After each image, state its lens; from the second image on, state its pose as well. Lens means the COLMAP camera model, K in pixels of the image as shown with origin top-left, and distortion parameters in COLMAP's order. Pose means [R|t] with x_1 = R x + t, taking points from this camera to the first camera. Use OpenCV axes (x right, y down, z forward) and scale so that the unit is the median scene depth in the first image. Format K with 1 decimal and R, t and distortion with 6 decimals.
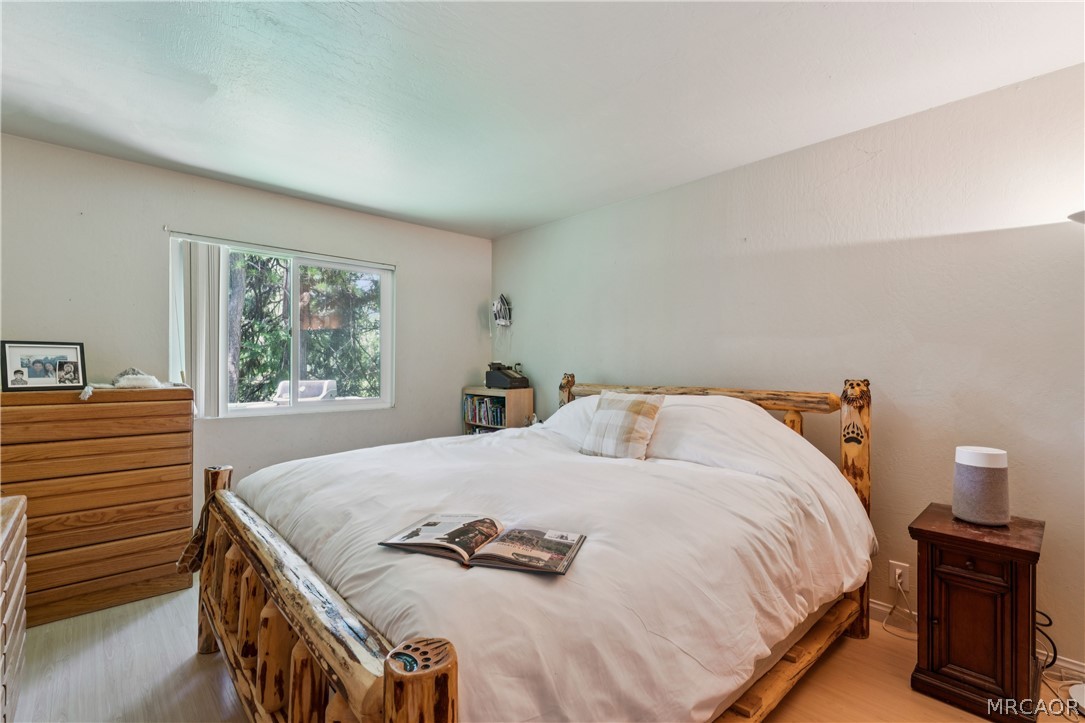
lens RADIAL K [[491.2, 0, 542.5], [0, 491.2, 361.5], [0, 0, 1]] dist [-0.000048, -0.000031]
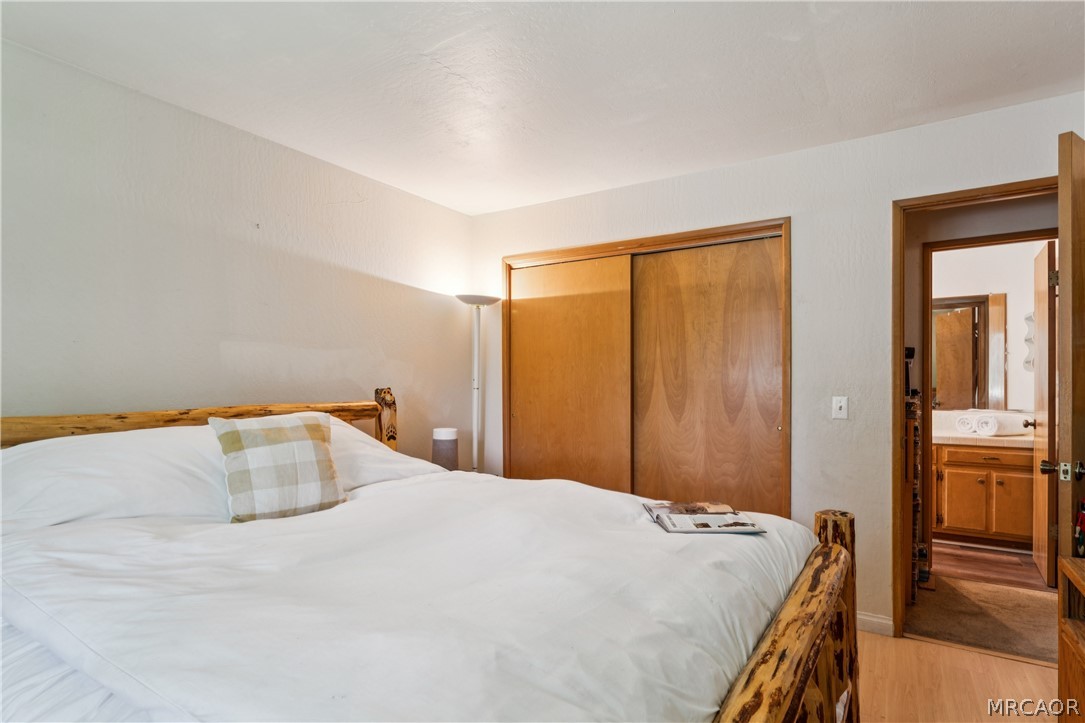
lens RADIAL K [[544.3, 0, 542.0], [0, 544.3, 376.1], [0, 0, 1]] dist [-0.001840, -0.000150]
pose [[-0.237258, -0.000095, 0.971447, -0.760057], [-0.004098, 0.999991, -0.000903, 0.007380], [-0.971438, -0.004195, -0.237257, 0.956061]]
